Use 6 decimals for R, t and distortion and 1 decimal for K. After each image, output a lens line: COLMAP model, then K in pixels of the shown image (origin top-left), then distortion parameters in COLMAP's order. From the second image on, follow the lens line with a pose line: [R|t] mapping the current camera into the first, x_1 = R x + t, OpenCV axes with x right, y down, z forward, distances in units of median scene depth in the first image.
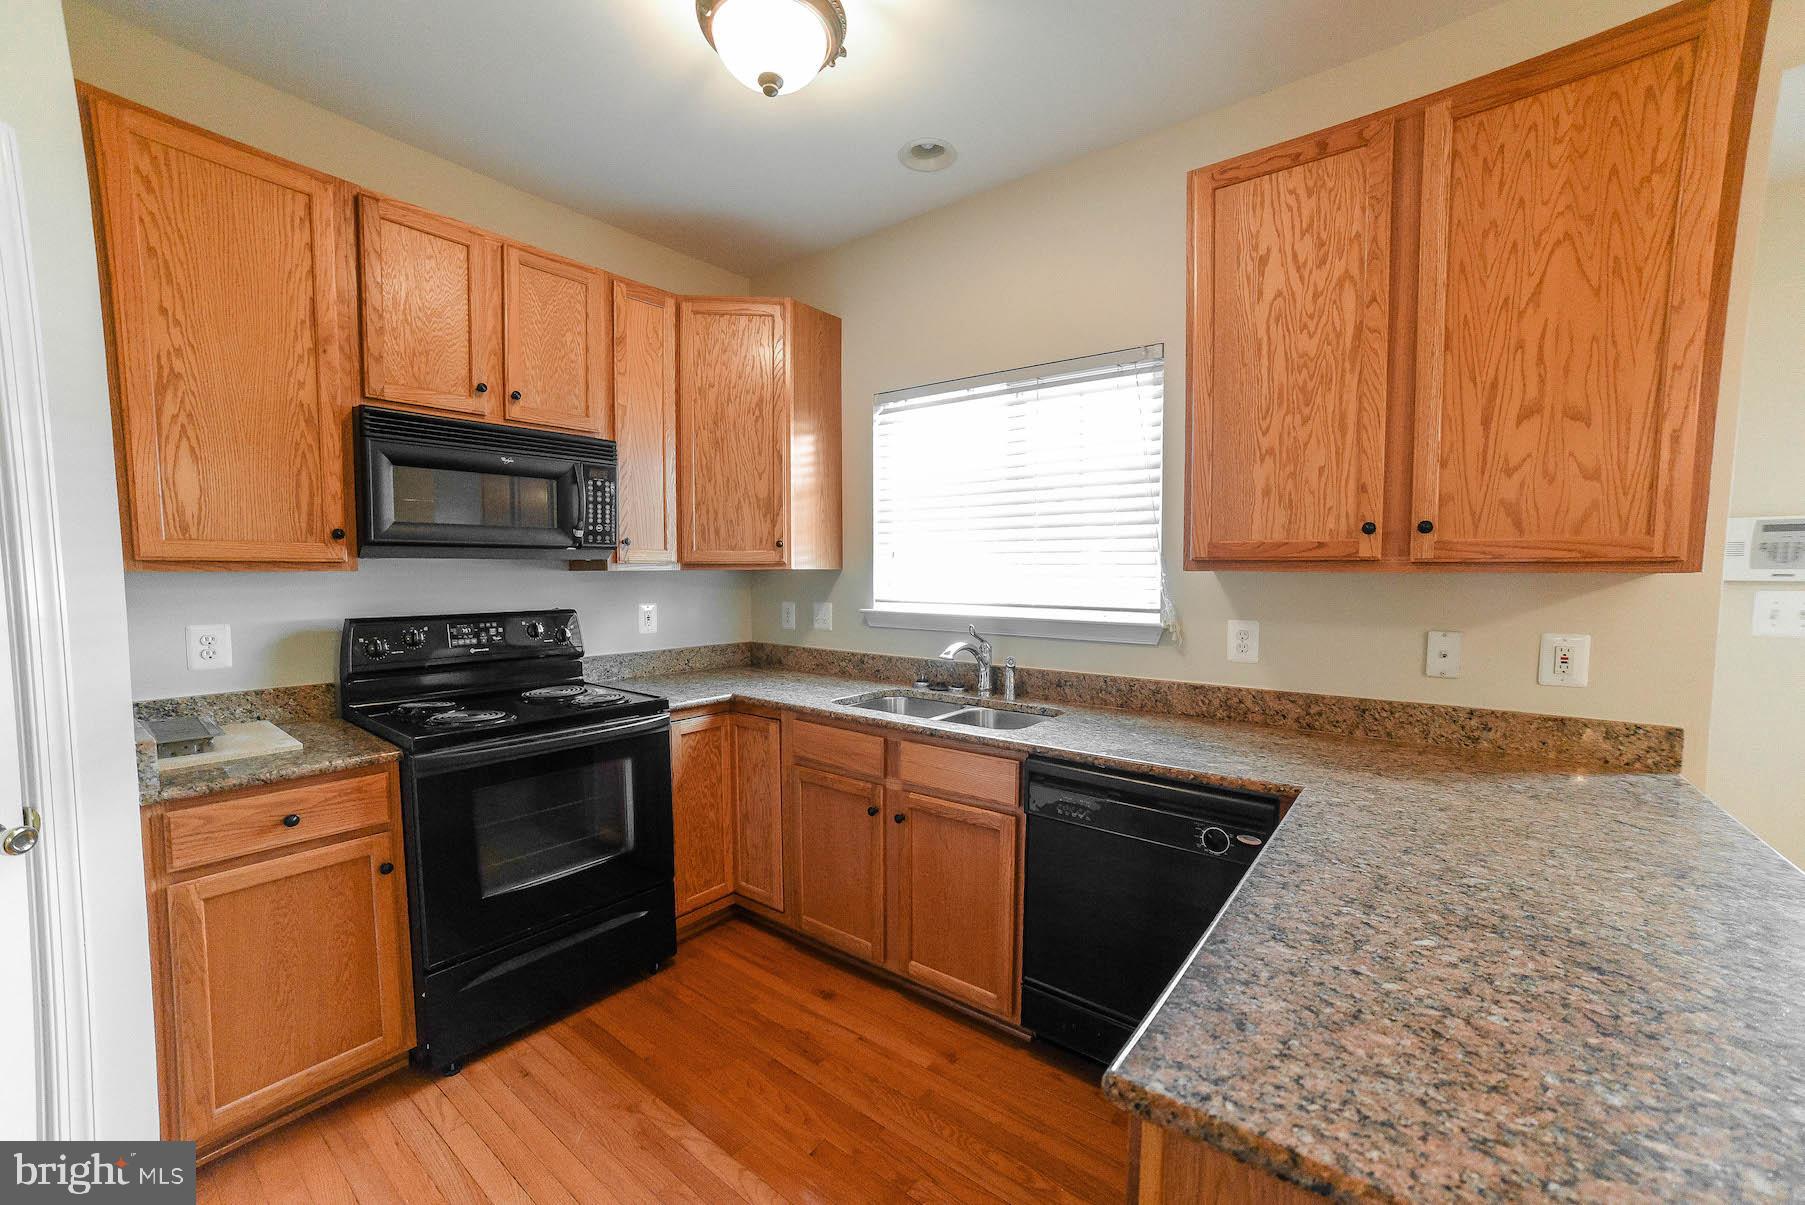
lens RADIAL K [[712.9, 0, 906.4], [0, 712.9, 626.8], [0, 0, 1]] dist [-0.070615, 0.029043]
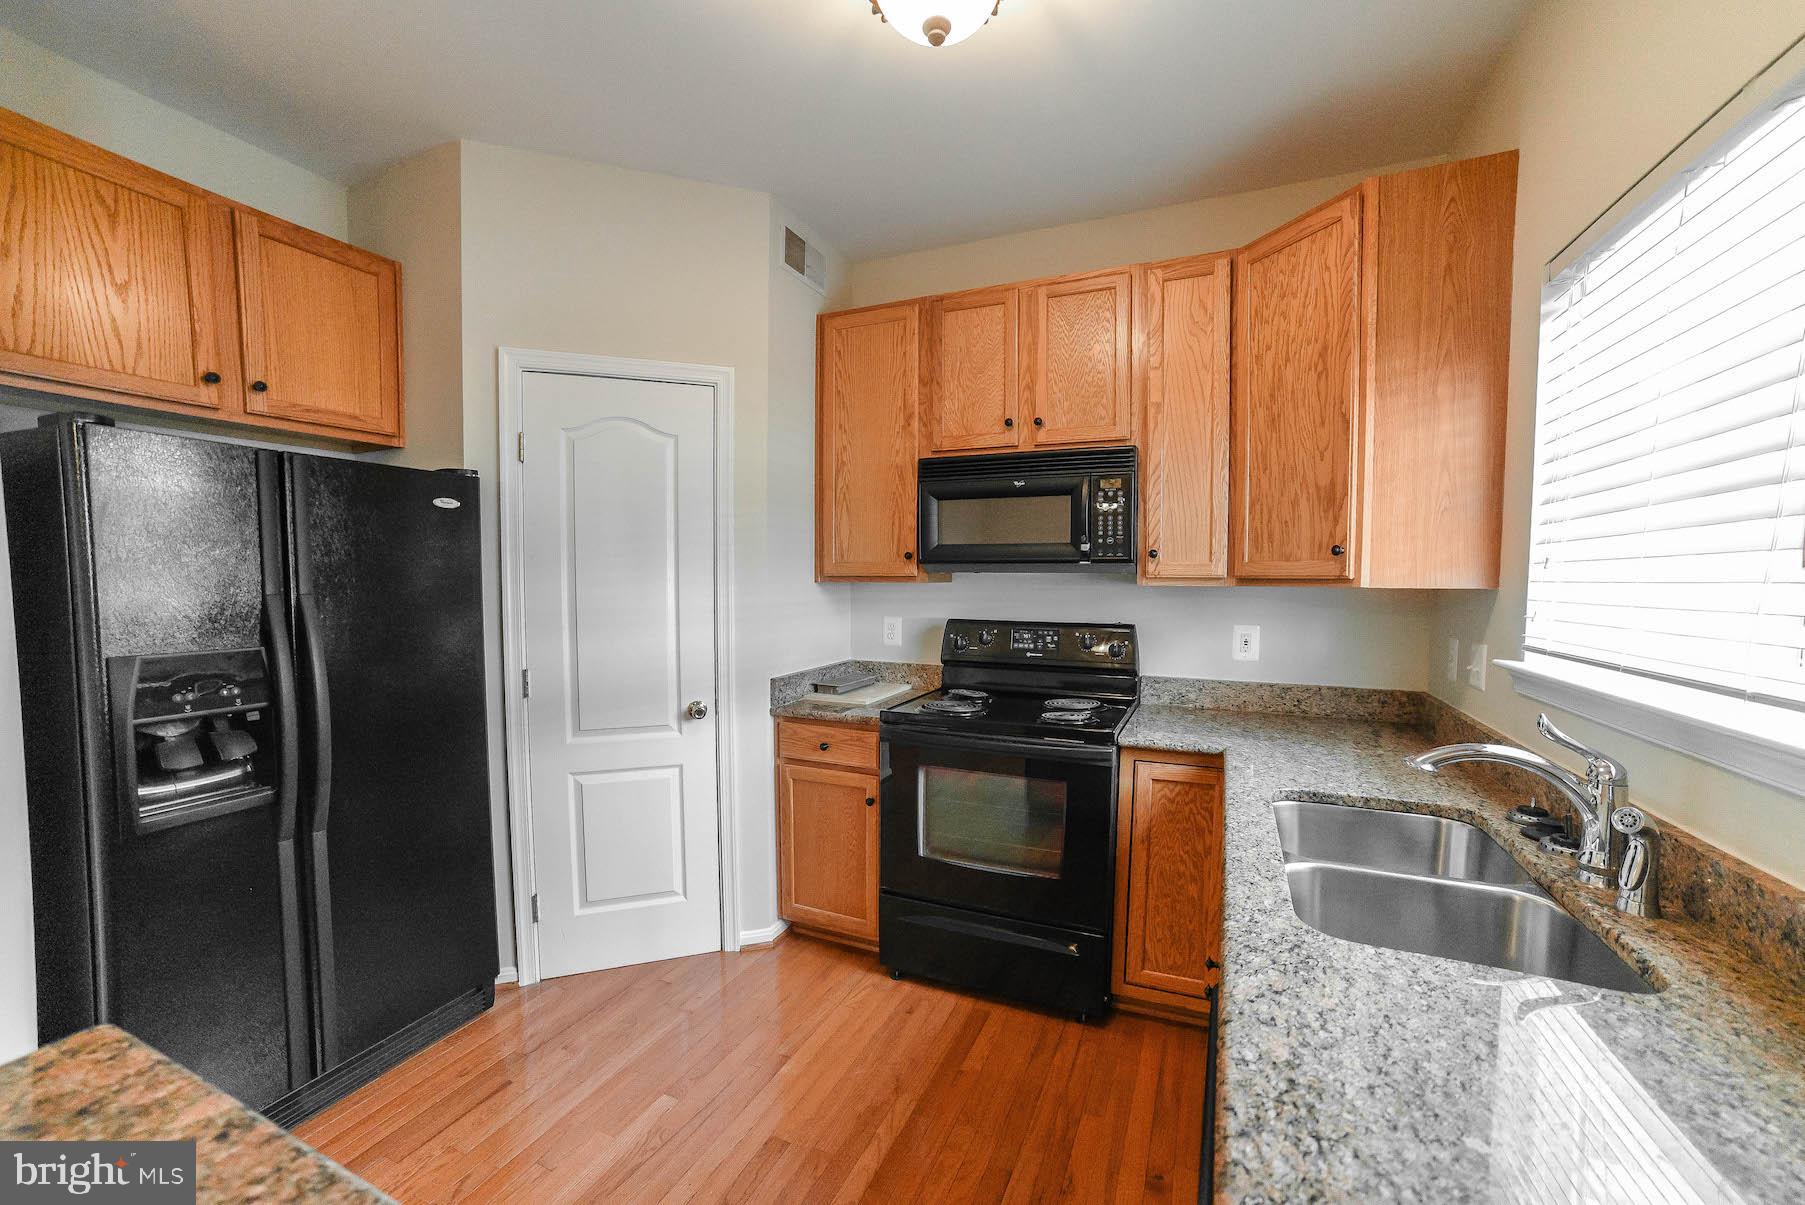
lens RADIAL K [[712.9, 0, 906.4], [0, 712.9, 626.8], [0, 0, 1]] dist [-0.070615, 0.029043]
pose [[0.249903, 0.067574, -0.965910, 0.429634], [-0.081633, 0.995481, 0.048523, -0.048776], [0.964824, 0.066724, 0.254290, 0.502137]]
